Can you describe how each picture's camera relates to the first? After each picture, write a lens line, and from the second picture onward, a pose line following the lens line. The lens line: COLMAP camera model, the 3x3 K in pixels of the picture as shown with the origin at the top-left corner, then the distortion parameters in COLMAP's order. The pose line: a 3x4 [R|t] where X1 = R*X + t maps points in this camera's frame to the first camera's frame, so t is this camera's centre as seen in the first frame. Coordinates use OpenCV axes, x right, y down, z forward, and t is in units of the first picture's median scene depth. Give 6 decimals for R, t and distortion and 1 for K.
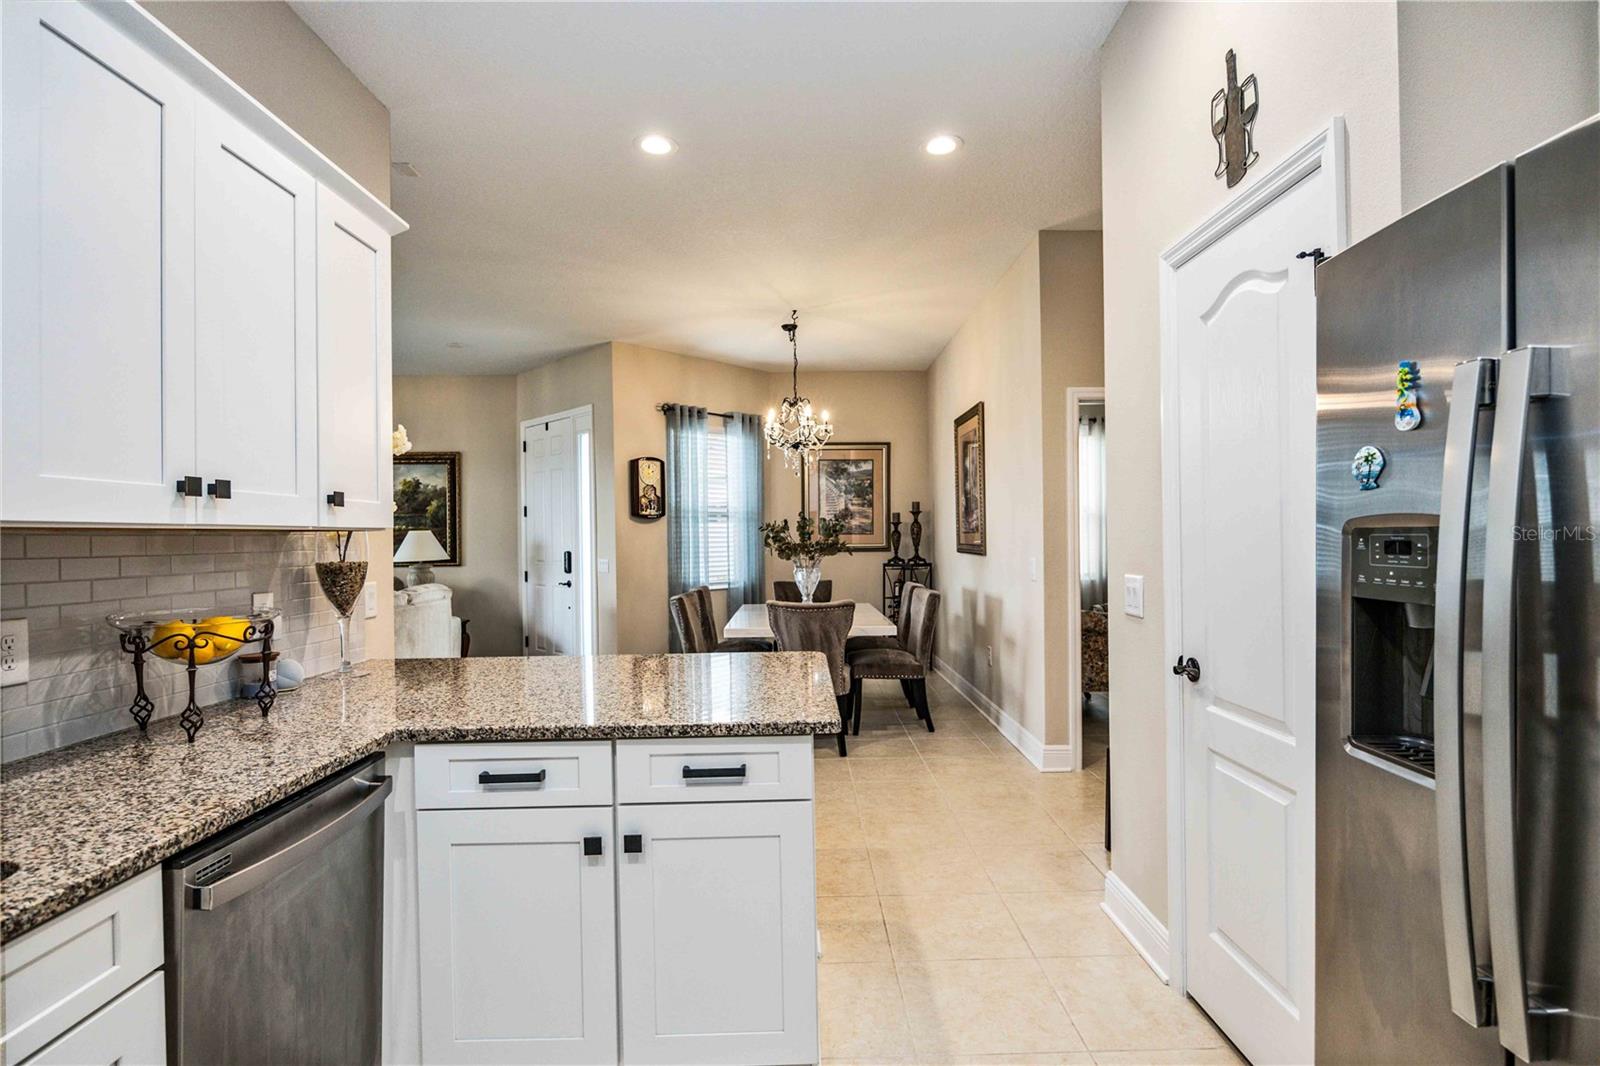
lens RADIAL K [[783.9, 0, 799.3], [0, 783.9, 537.5], [0, 0, 1]] dist [-0.000512, -0.000048]
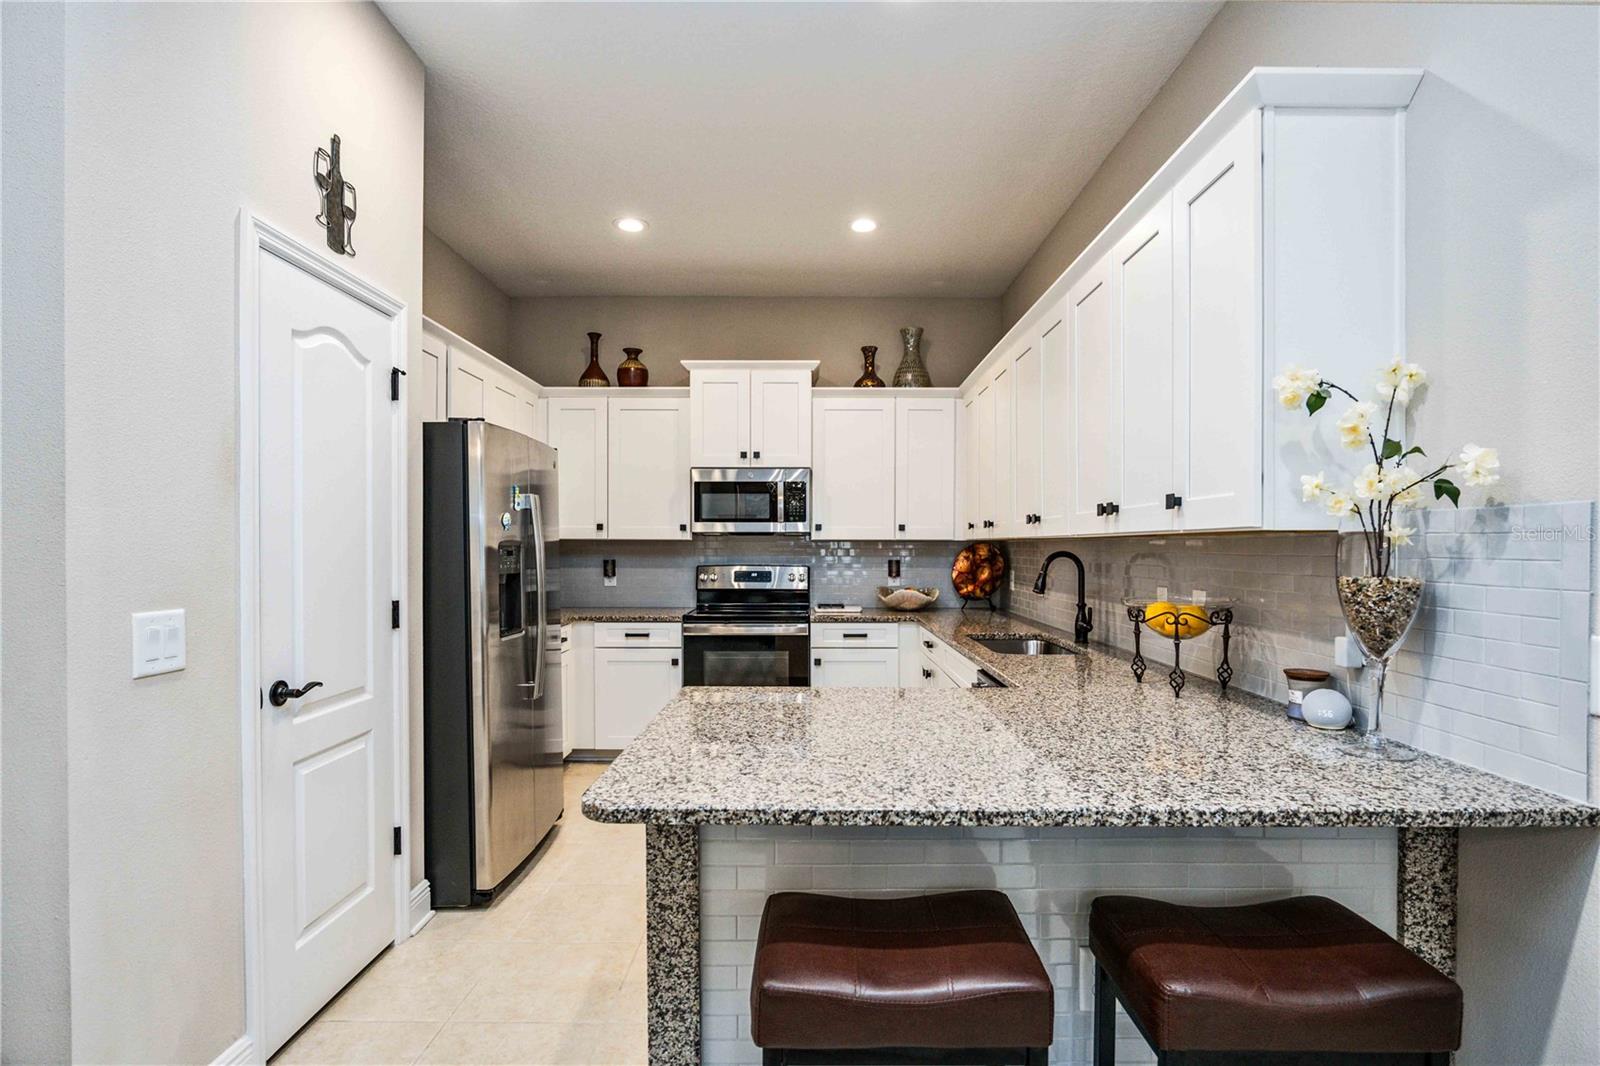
lens RADIAL K [[783.9, 0, 804.0], [0, 783.9, 544.0], [0, 0, 1]] dist [-0.000512, -0.000048]
pose [[-0.999898, 0.014221, -0.001180, -0.143851], [0.014226, 0.999886, -0.005100, 0.004737], [0.001107, -0.005117, -0.999986, 2.251539]]
